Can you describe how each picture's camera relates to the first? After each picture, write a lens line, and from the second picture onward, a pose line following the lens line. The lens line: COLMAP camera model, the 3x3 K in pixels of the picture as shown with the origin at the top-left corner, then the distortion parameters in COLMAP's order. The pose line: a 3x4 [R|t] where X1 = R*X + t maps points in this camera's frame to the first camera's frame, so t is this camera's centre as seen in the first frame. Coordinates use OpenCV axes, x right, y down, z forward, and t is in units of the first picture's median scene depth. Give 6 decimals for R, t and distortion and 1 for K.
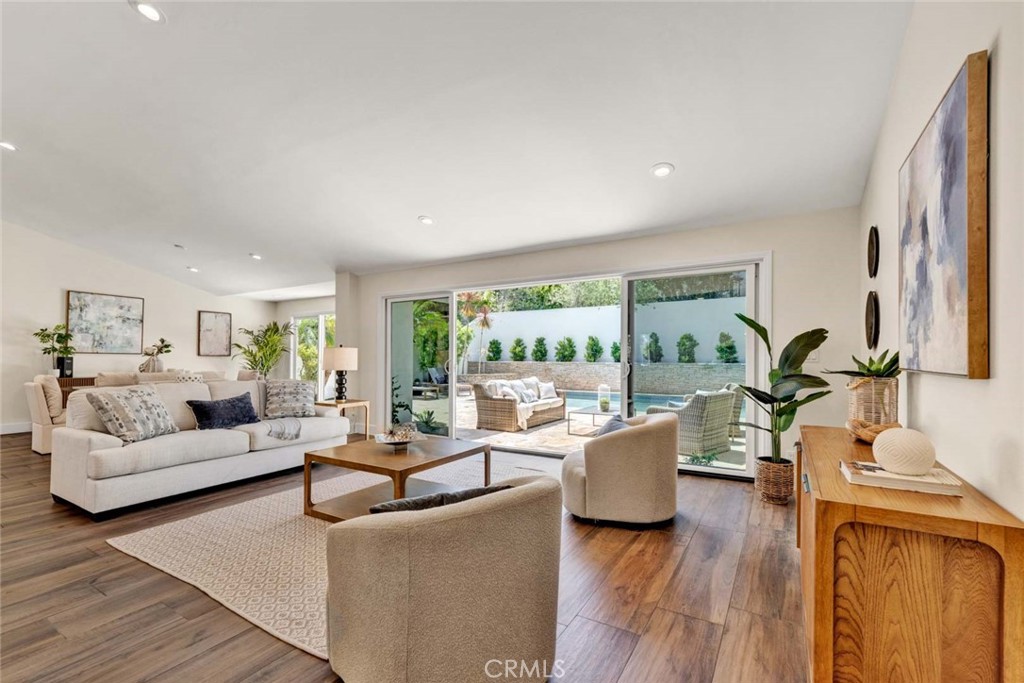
lens RADIAL K [[440.3, 0, 510.7], [0, 440.3, 347.9], [0, 0, 1]] dist [-0.001156, -0.000614]
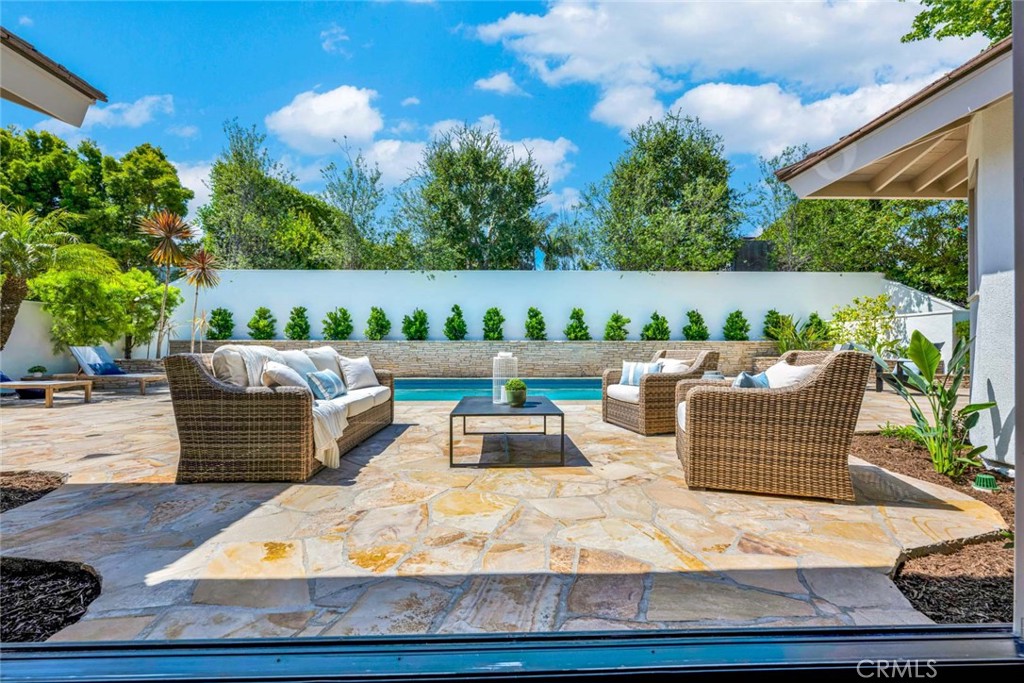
lens RADIAL K [[411.0, 0, 515.9], [0, 411.0, 350.9], [0, 0, 1]] dist [-0.001513, 0.000051]
pose [[0.828630, -0.001740, 0.559794, -0.037636], [-0.013415, 0.999646, 0.022964, 0.069167], [-0.559636, -0.026538, 0.828314, 0.597782]]
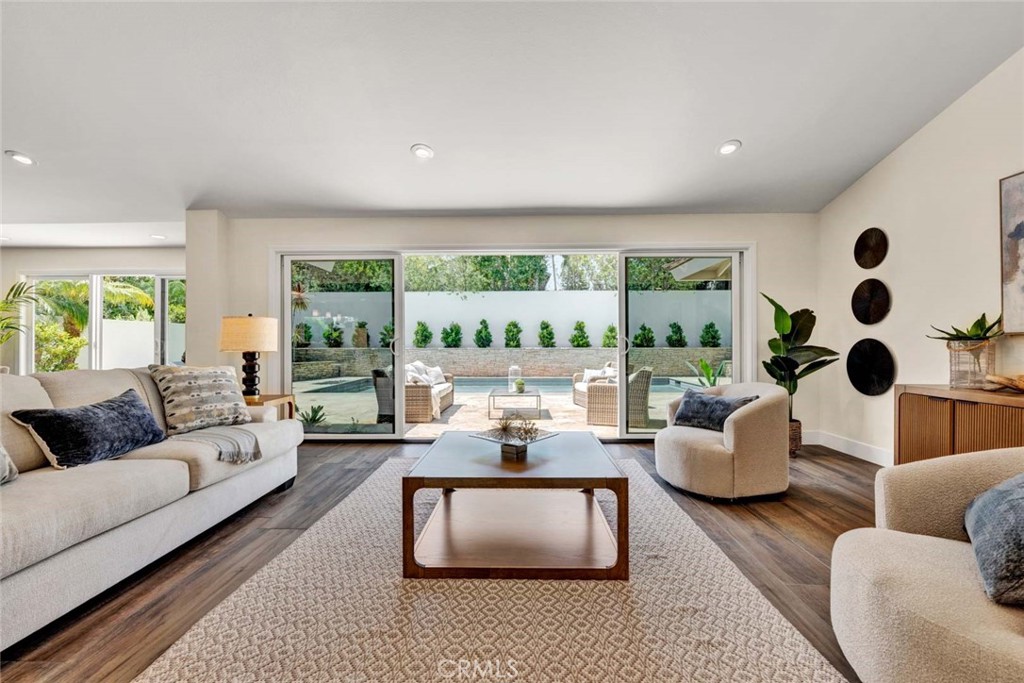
lens RADIAL K [[422.9, 0, 509.6], [0, 422.9, 343.4], [0, 0, 1]] dist [-0.003066, -0.000131]
pose [[0.866260, 0.000516, 0.499593, -0.267618], [-0.008040, 0.999884, 0.012909, 0.019478], [-0.499529, -0.015199, 0.866164, 0.180758]]
